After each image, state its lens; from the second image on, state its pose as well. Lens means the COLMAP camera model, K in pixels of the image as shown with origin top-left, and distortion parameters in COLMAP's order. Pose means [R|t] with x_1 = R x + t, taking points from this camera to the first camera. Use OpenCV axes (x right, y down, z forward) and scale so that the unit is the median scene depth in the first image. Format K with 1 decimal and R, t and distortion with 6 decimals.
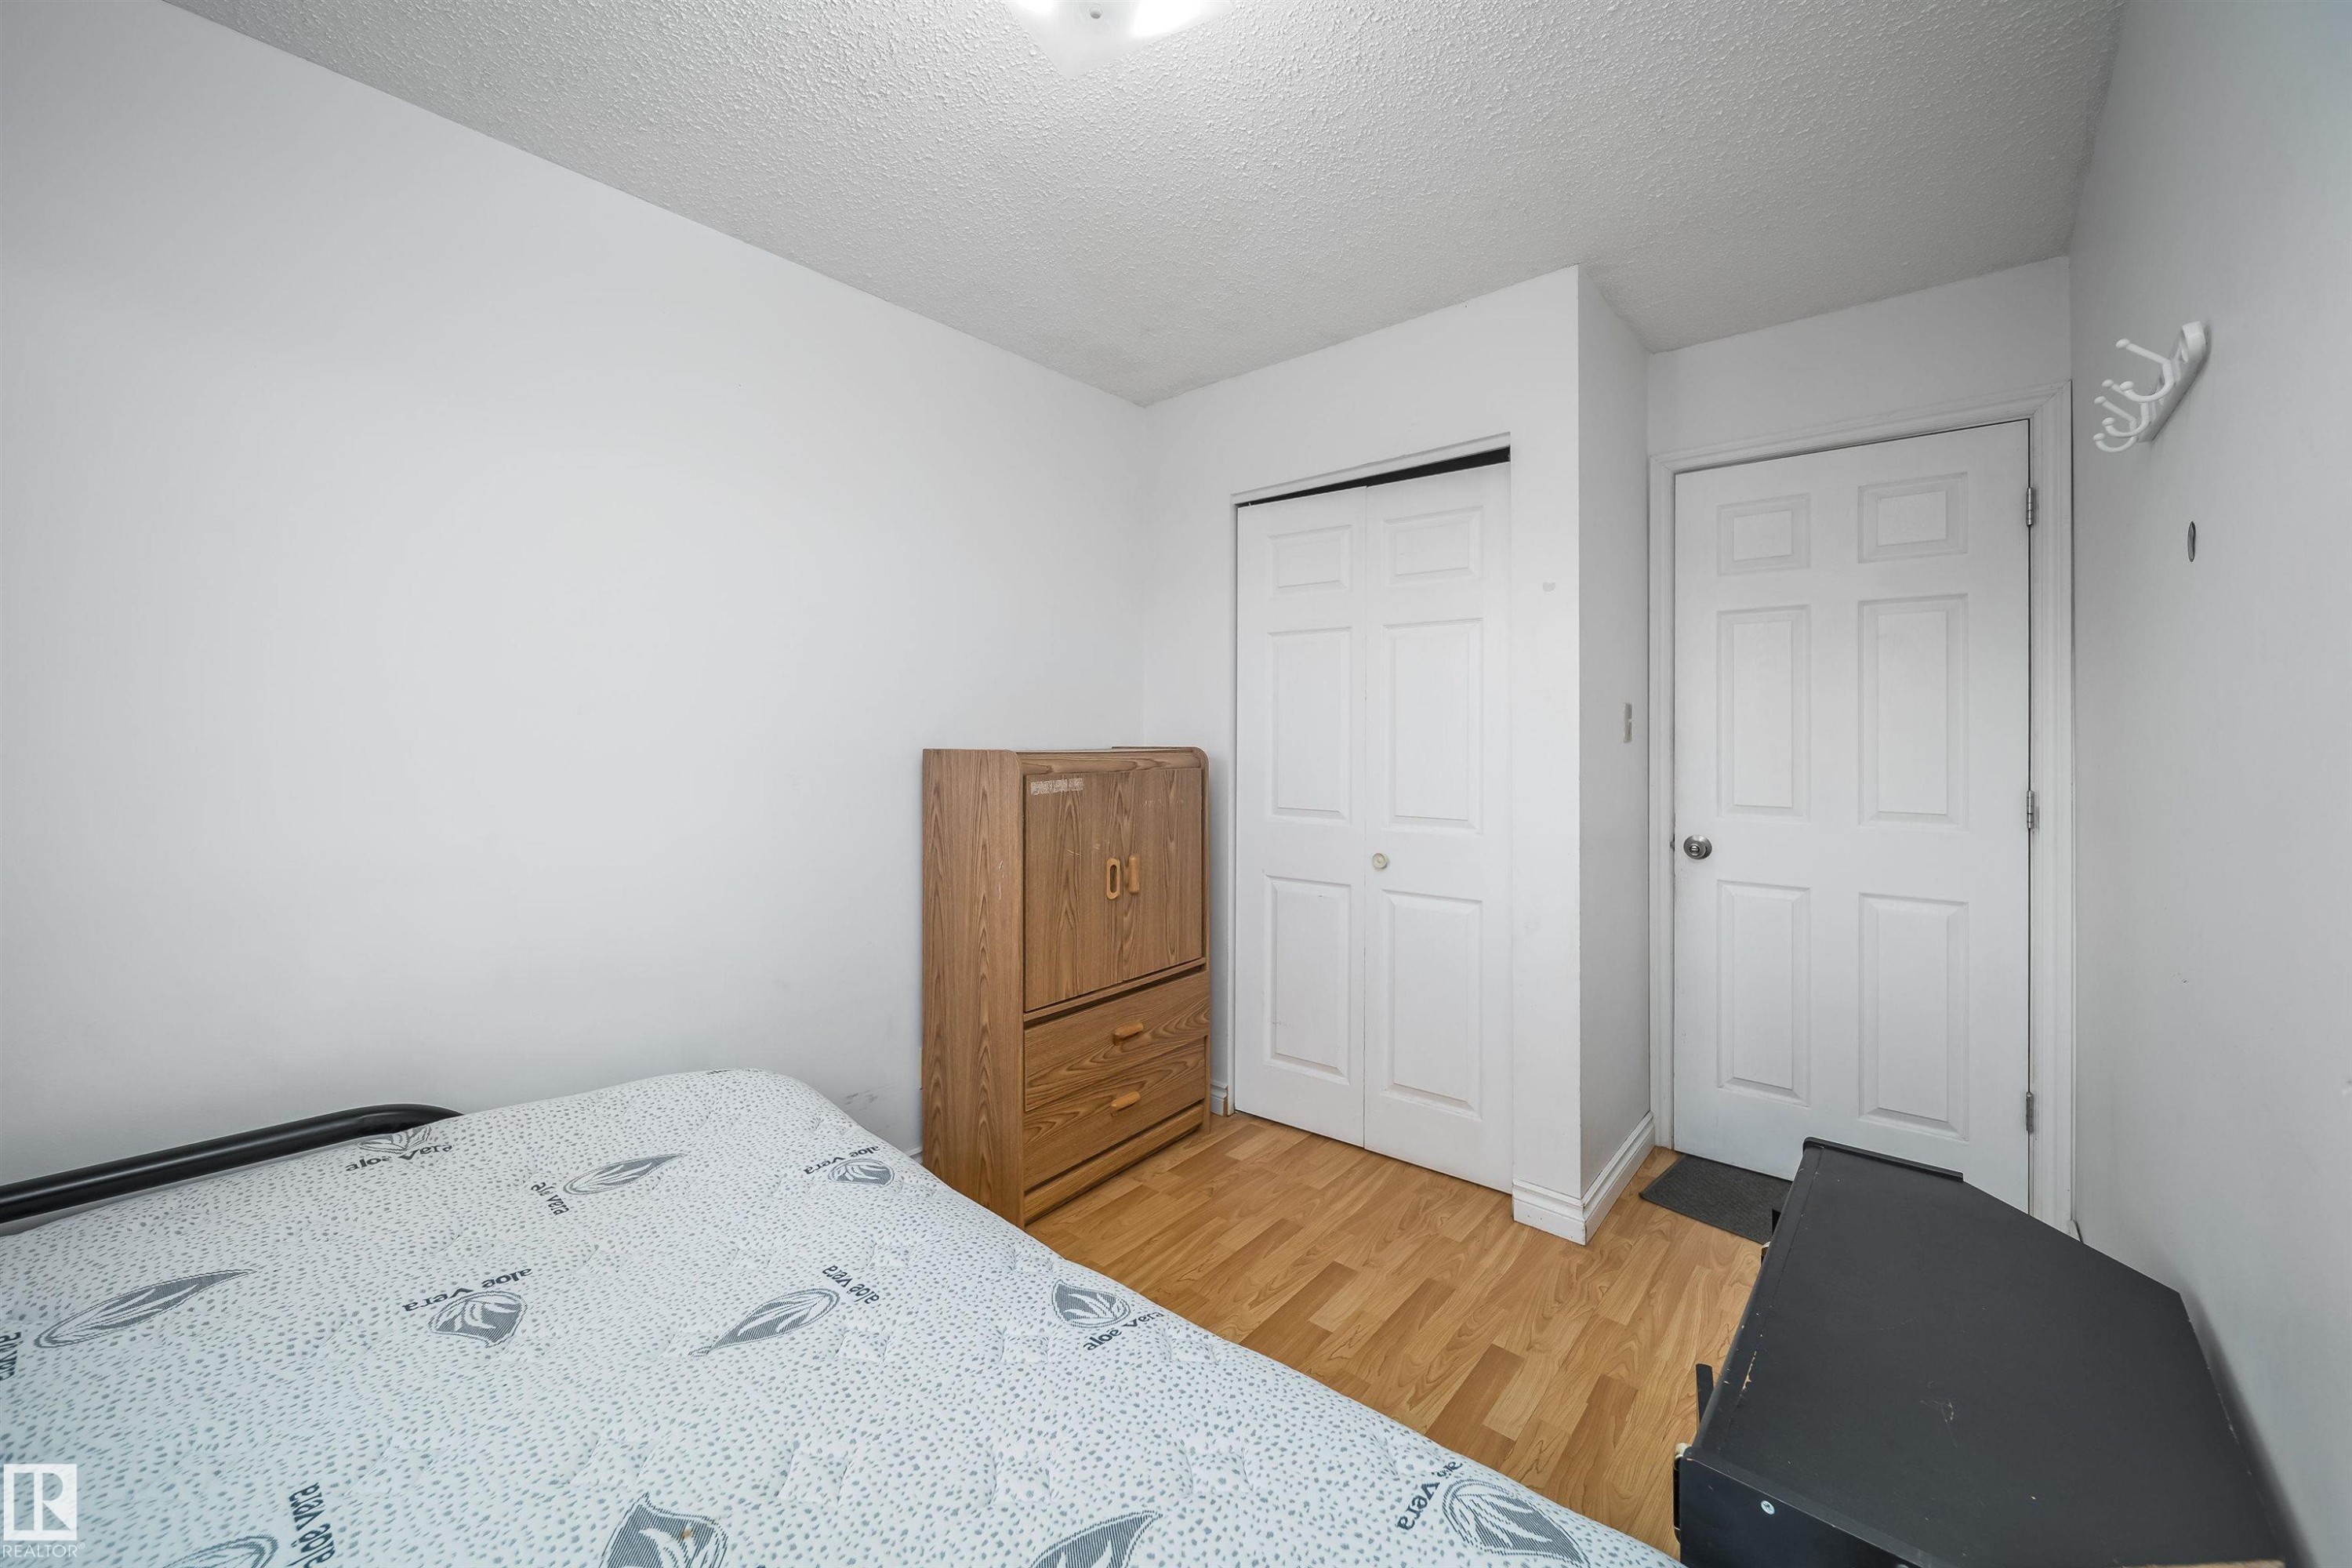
lens RADIAL K [[885.0, 0, 1160.7], [0, 885.0, 758.4], [0, 0, 1]] dist [0.000981, -0.000003]
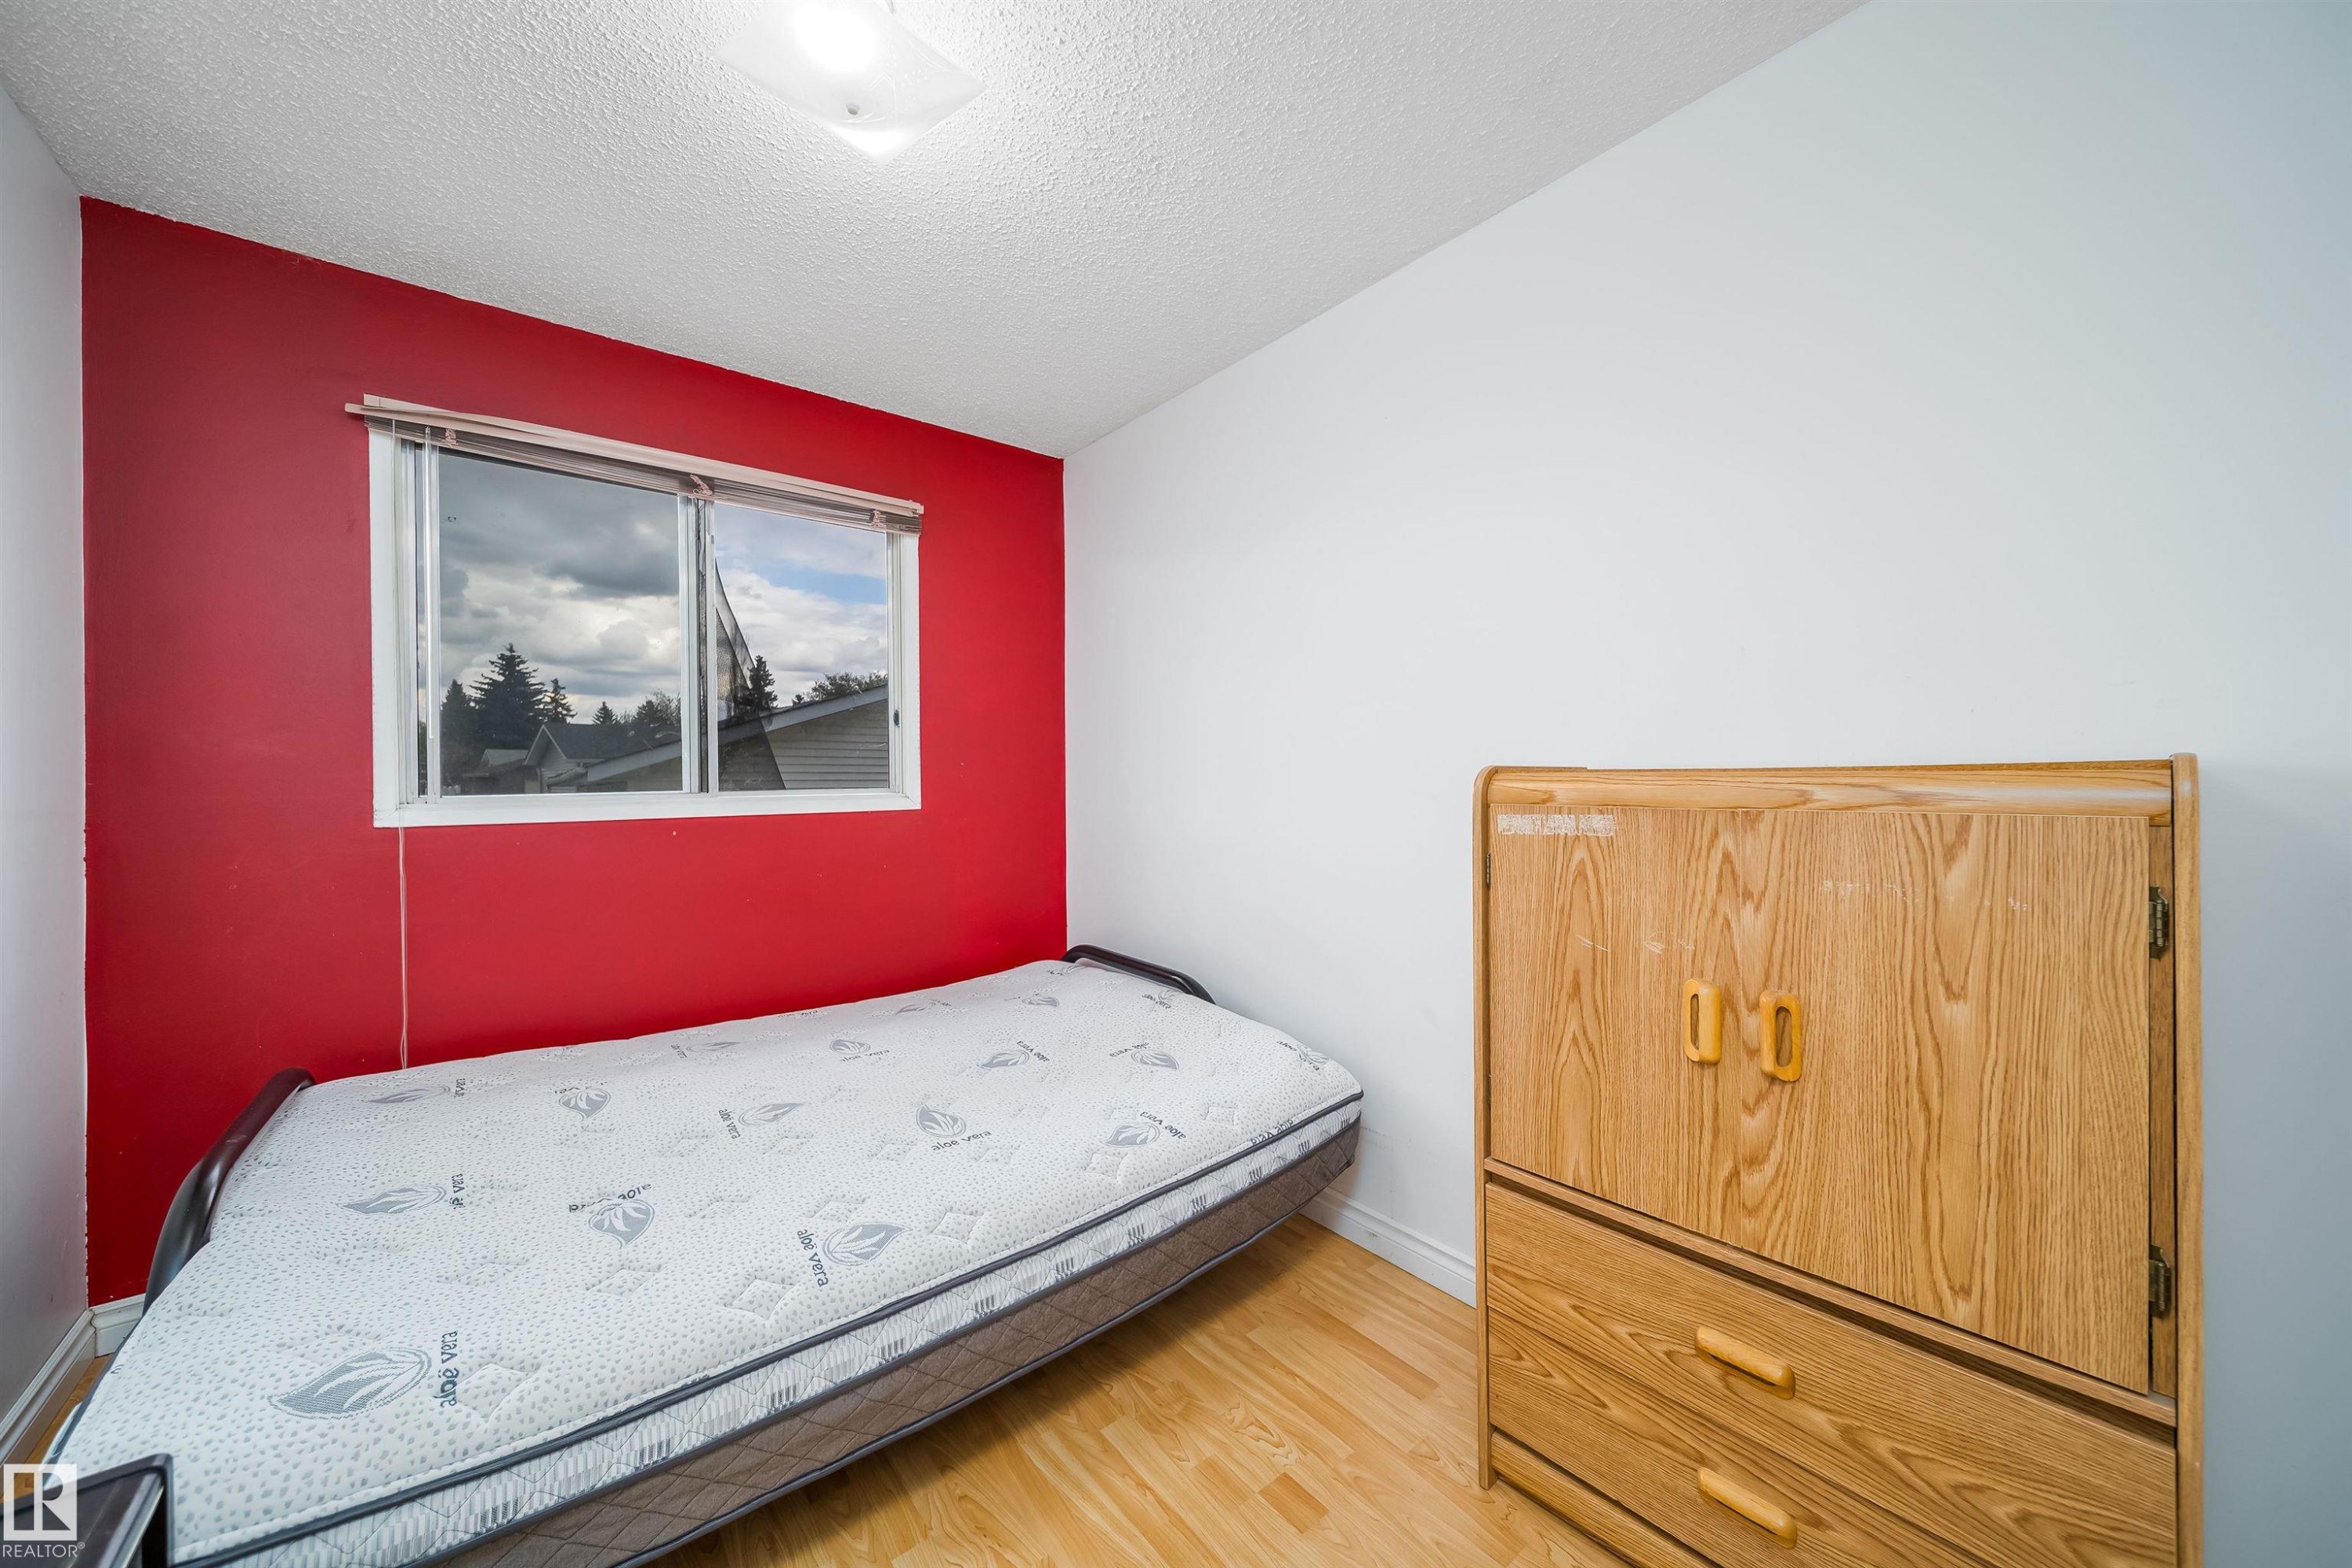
lens RADIAL K [[836.6, 0, 1180.1], [0, 836.6, 784.7], [0, 0, 1]] dist [-0.001129, -0.000351]
pose [[-0.160967, 0.009087, -0.986918, 0.467005], [-0.017260, 0.999779, 0.012020, 0.001175], [0.986809, 0.018969, -0.160774, 0.796111]]
